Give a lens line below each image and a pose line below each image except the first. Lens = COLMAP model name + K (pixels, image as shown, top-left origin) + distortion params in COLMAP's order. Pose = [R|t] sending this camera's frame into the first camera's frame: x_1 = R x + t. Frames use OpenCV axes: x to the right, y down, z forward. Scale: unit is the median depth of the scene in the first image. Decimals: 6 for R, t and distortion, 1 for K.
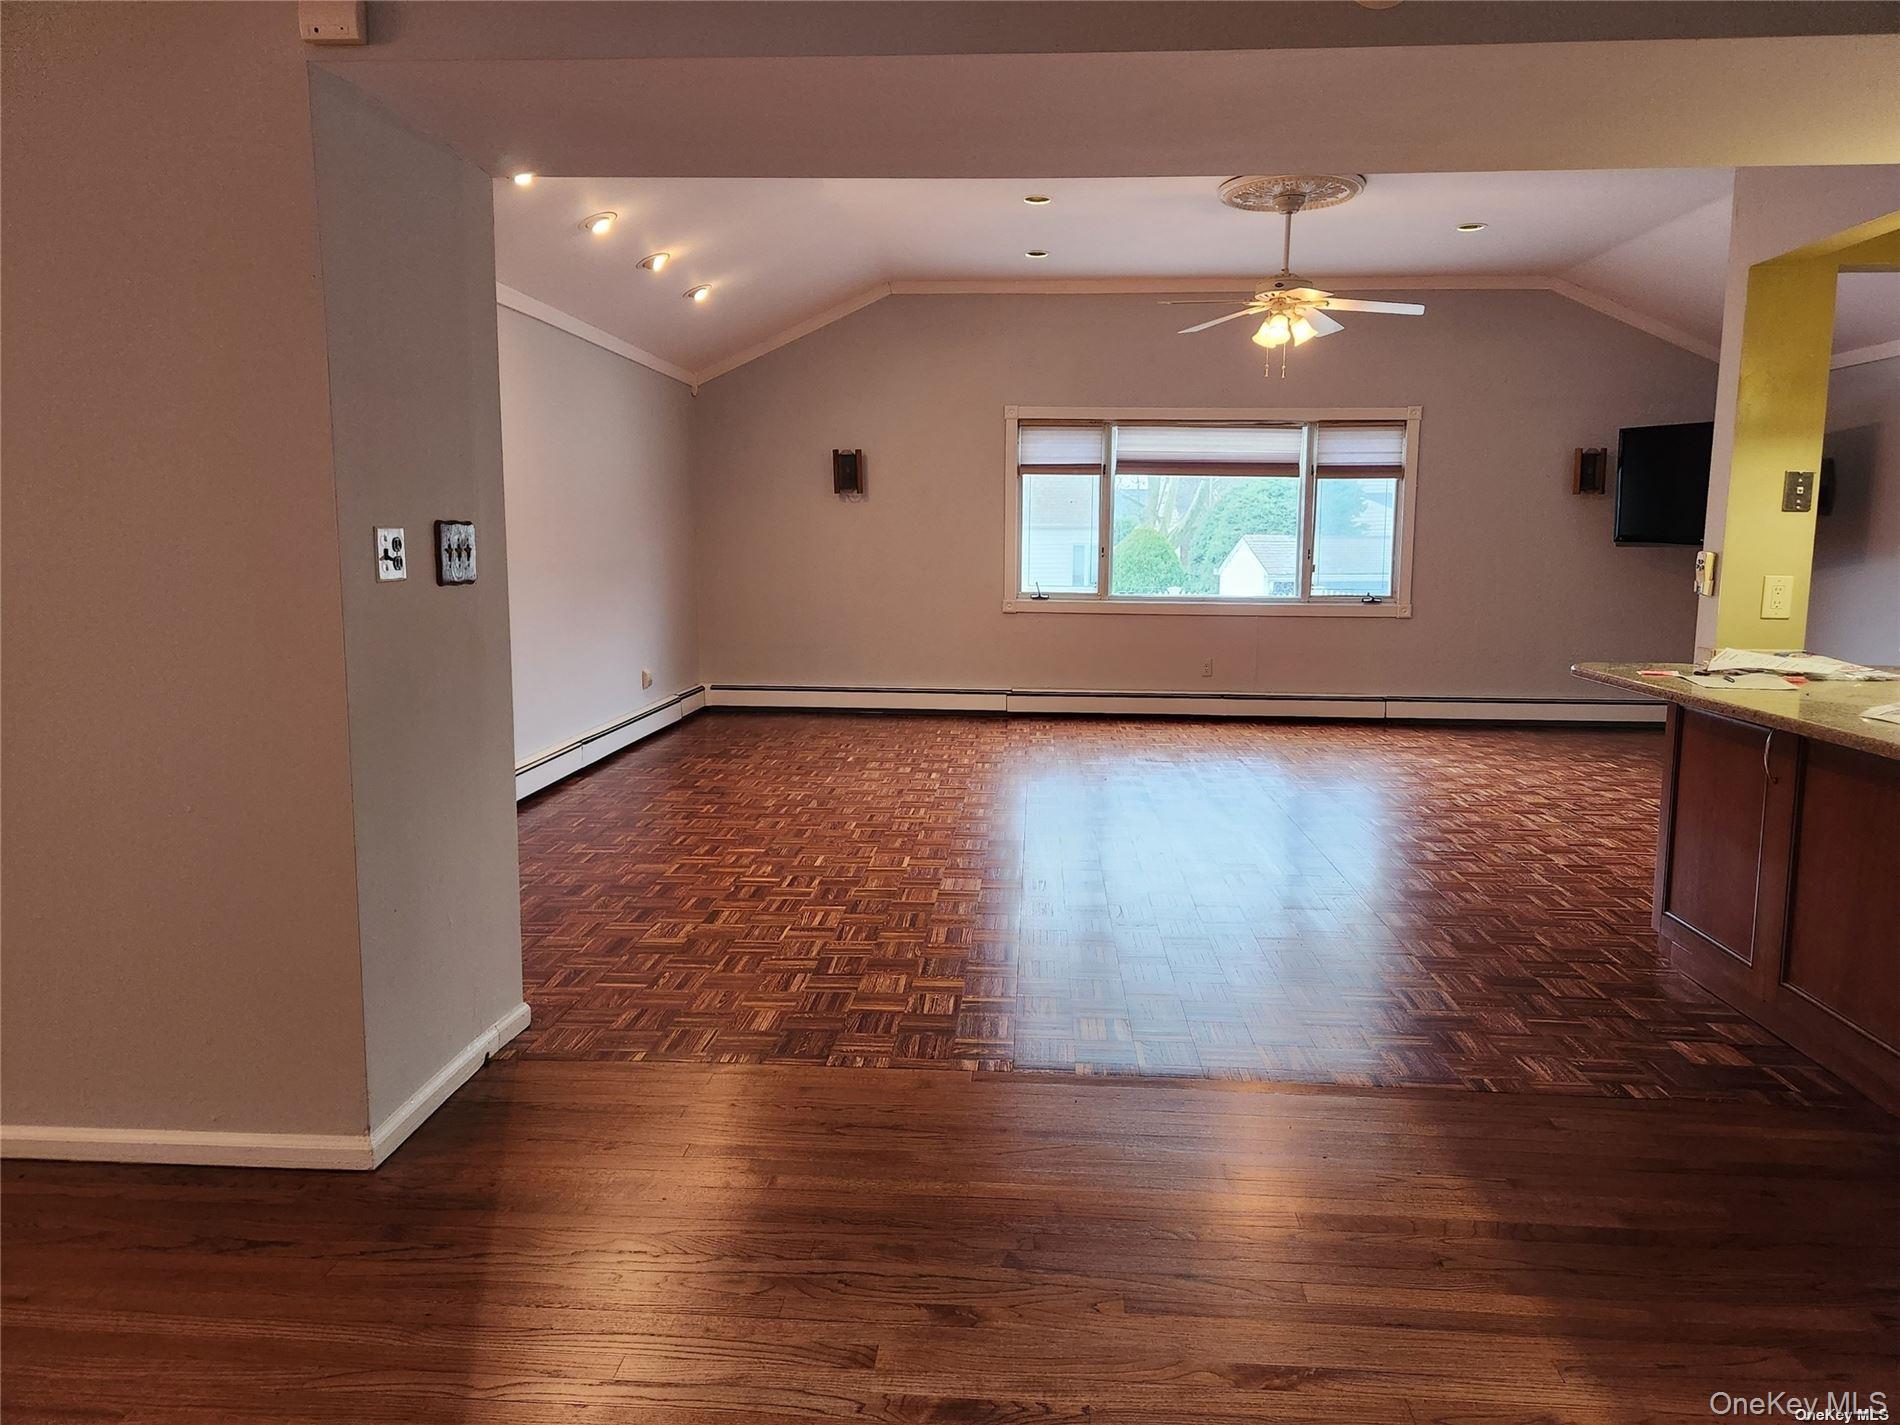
lens RADIAL K [[1268.2, 0, 951.3], [0, 1268.2, 709.7], [0, 0, 1]] dist [0.035627, -0.011244]
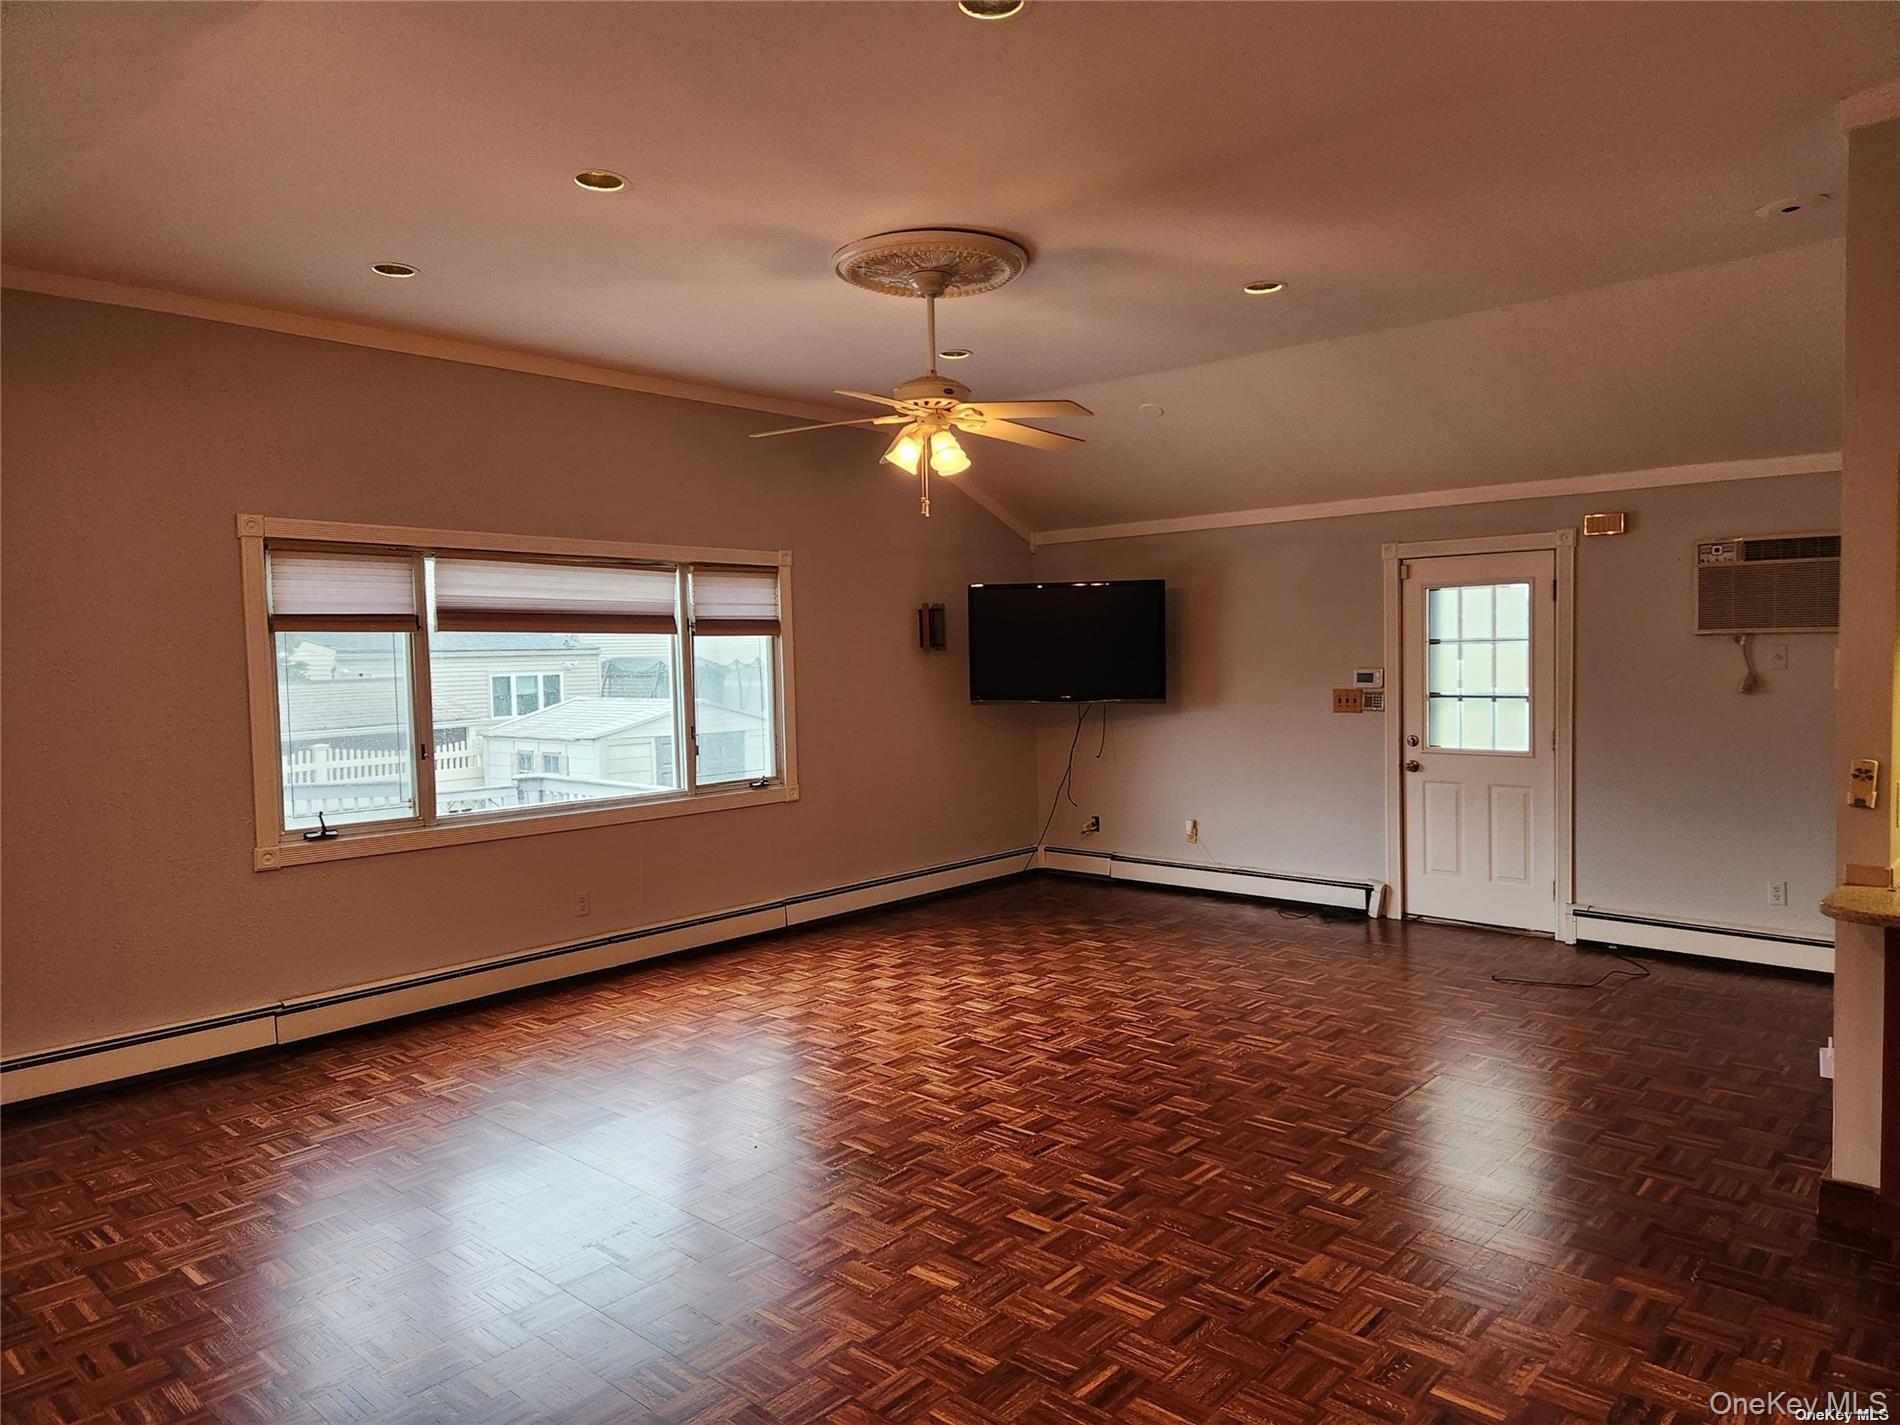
lens RADIAL K [[1268.2, 0, 953.4], [0, 1268.2, 711.1], [0, 0, 1]] dist [0.035627, -0.011244]
pose [[0.594223, -0.059802, 0.802074, -0.239299], [0.134966, 0.990505, -0.026139, -0.094588], [-0.792895, 0.123785, 0.596652, 0.419857]]
